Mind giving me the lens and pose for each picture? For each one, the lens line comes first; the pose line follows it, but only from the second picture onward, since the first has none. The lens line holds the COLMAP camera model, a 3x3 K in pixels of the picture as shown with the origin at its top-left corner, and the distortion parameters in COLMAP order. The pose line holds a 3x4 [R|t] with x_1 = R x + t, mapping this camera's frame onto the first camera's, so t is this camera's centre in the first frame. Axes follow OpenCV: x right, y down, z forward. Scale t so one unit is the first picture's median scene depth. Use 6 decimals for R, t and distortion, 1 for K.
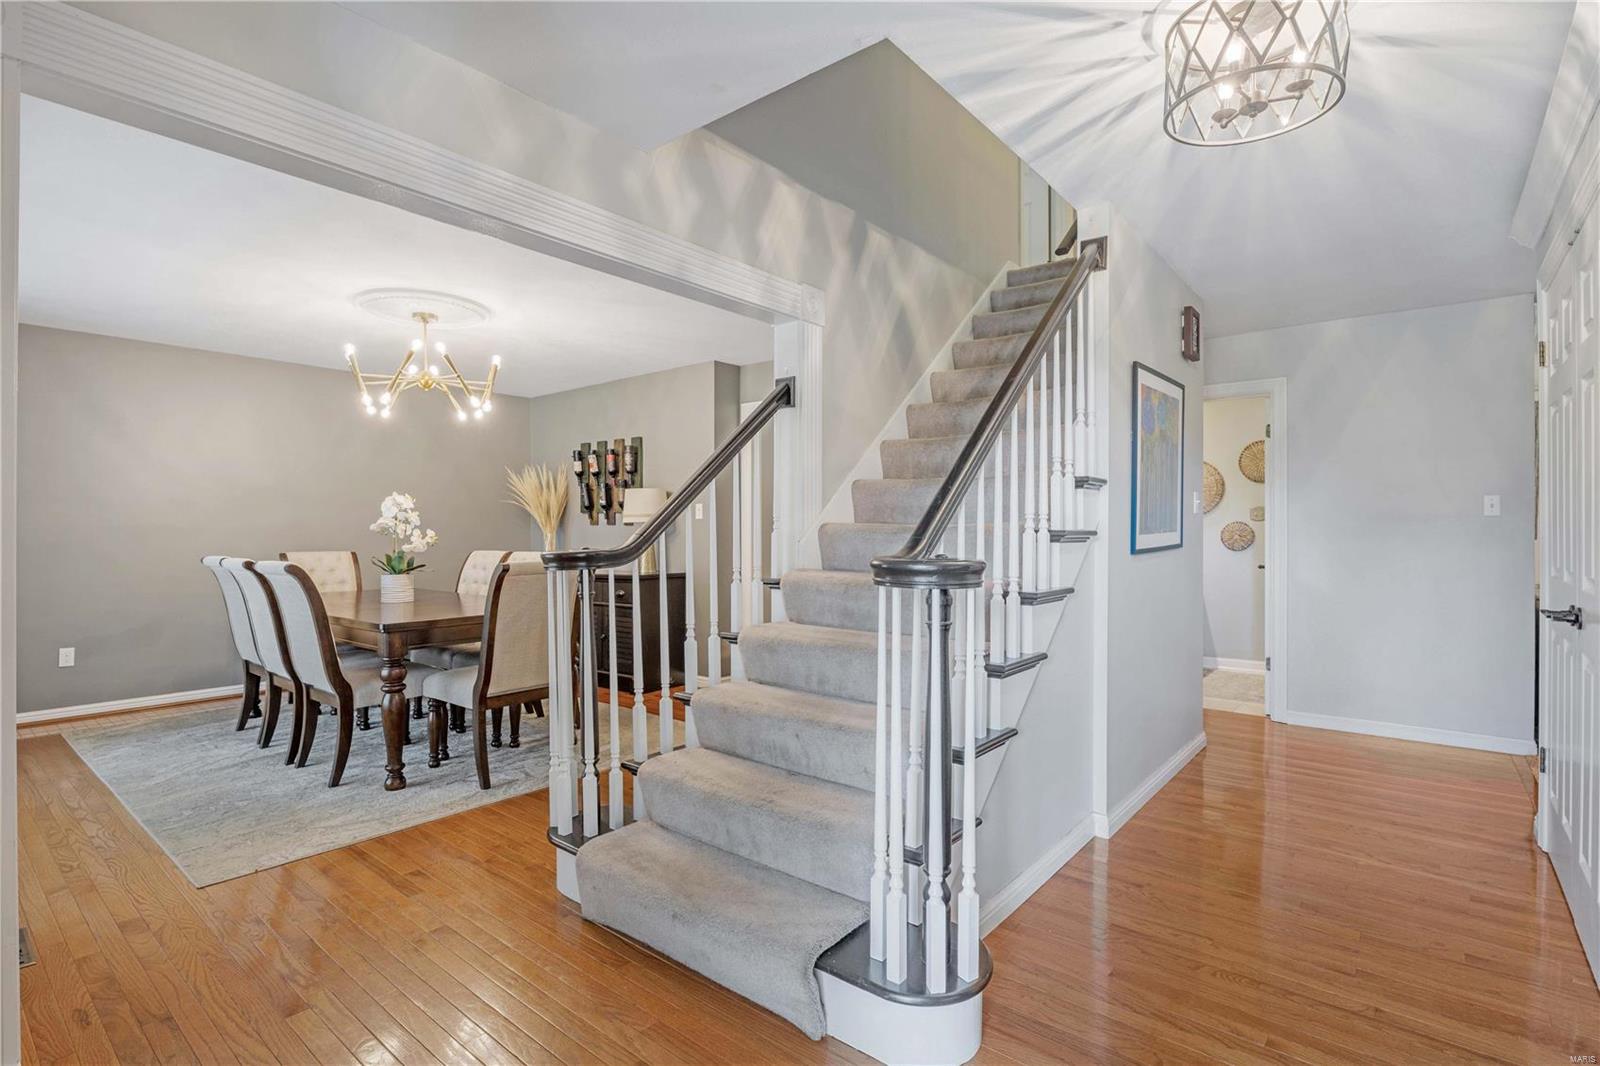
lens RADIAL K [[765.0, 0, 799.6], [0, 765.0, 537.6], [0, 0, 1]] dist [-0.014592, -0.000379]
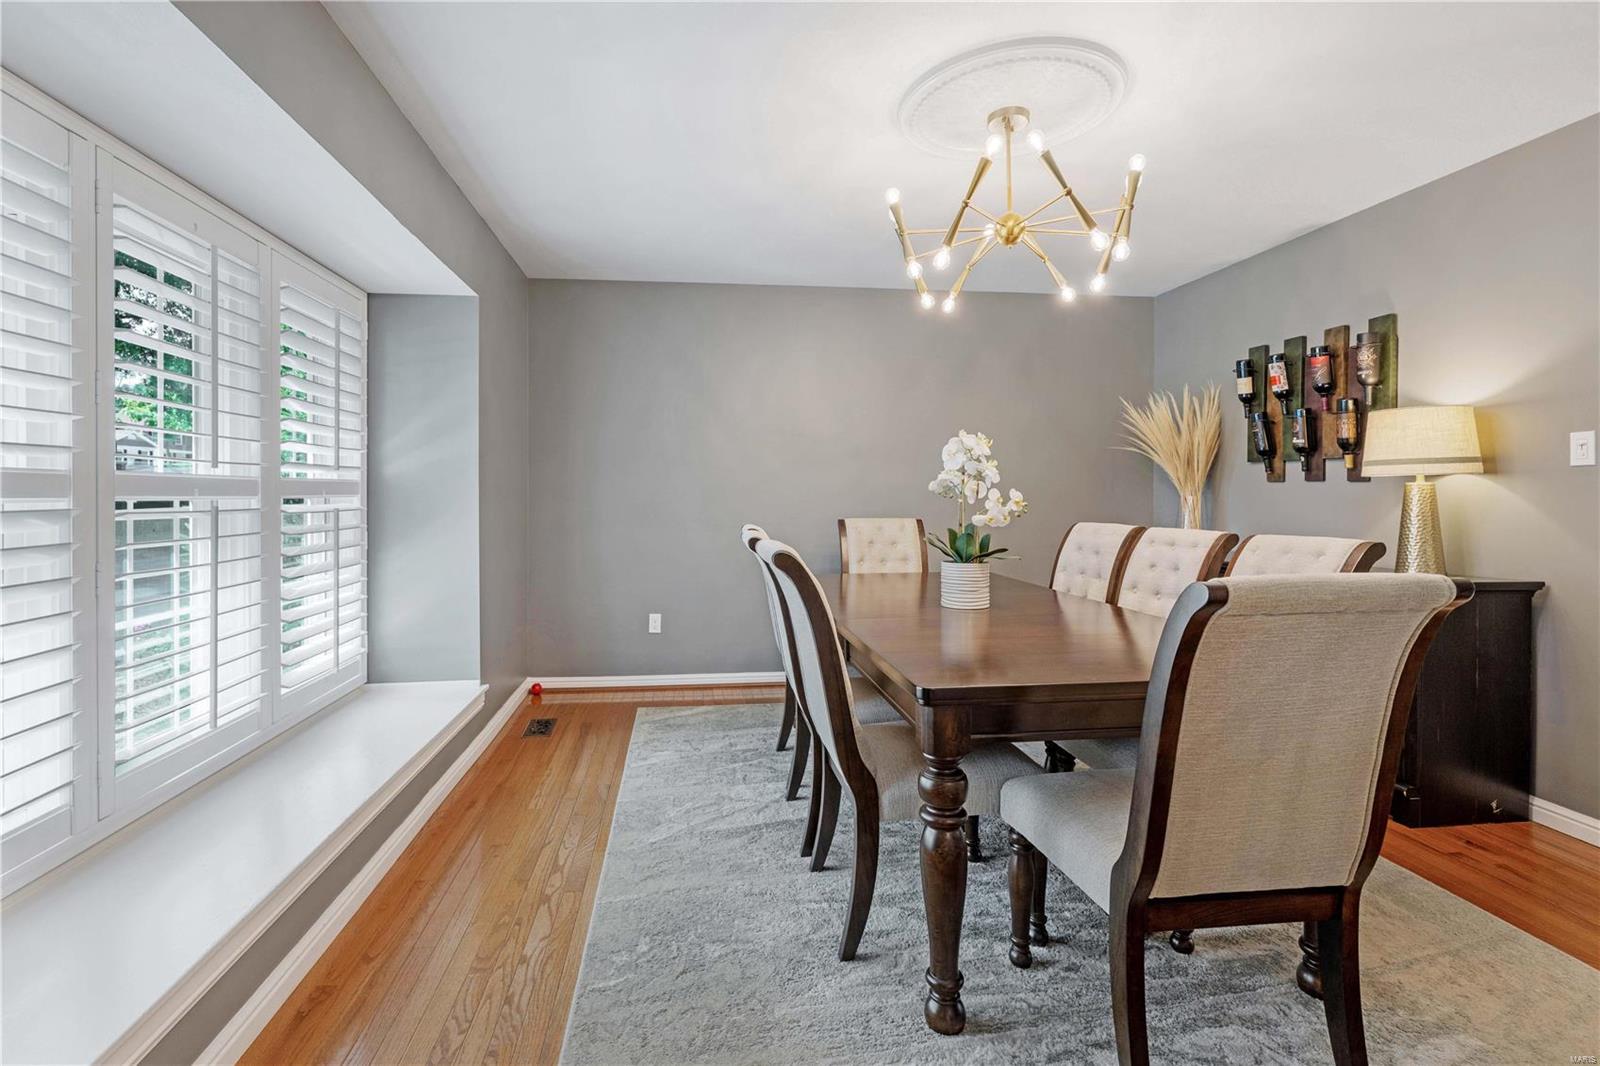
lens RADIAL K [[735.1, 0, 799.6], [0, 735.1, 493.3], [0, 0, 1]] dist [0.008118, -0.000002]
pose [[0.741943, 0.001861, -0.670460, -0.221484], [-0.006401, 0.999970, -0.004309, -0.004224], [0.670432, 0.007489, 0.741933, 0.454811]]
